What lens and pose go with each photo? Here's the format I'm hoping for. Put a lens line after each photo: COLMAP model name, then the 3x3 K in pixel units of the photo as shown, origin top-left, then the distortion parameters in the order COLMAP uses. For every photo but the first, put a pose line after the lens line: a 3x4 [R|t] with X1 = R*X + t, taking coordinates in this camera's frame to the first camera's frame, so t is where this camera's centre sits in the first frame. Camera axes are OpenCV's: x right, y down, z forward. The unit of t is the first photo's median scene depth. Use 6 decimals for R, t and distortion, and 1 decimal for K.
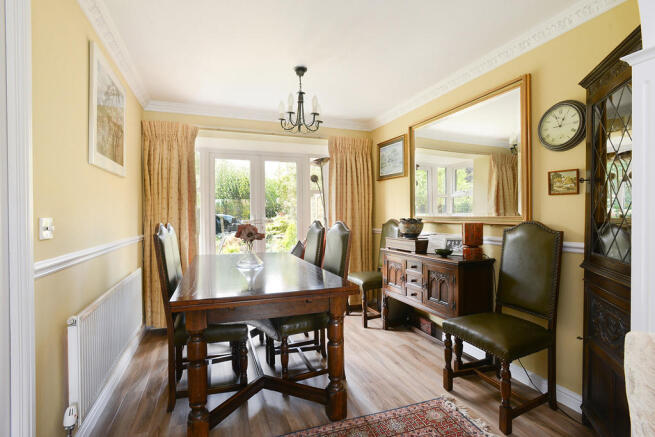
lens RADIAL K [[312.7, 0, 329.5], [0, 312.7, 217.7], [0, 0, 1]] dist [-0.050632, 0.026426]
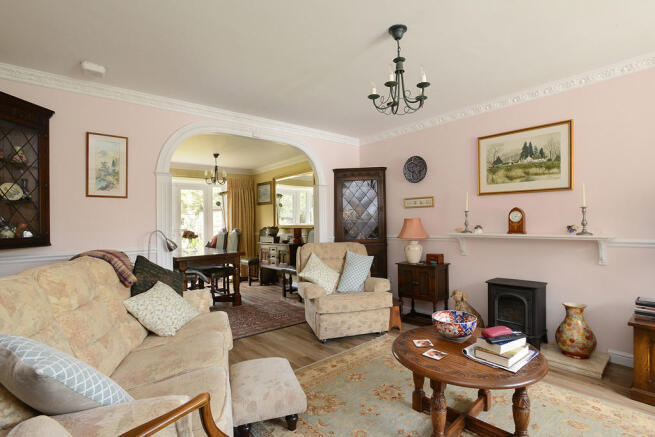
lens RADIAL K [[312.7, 0, 329.5], [0, 312.7, 217.7], [0, 0, 1]] dist [-0.050632, 0.026426]
pose [[0.939945, -0.005211, 0.341287, -0.071994], [0.017320, 0.999324, -0.032442, 0.016227], [-0.340887, 0.036404, 0.939399, -0.936808]]
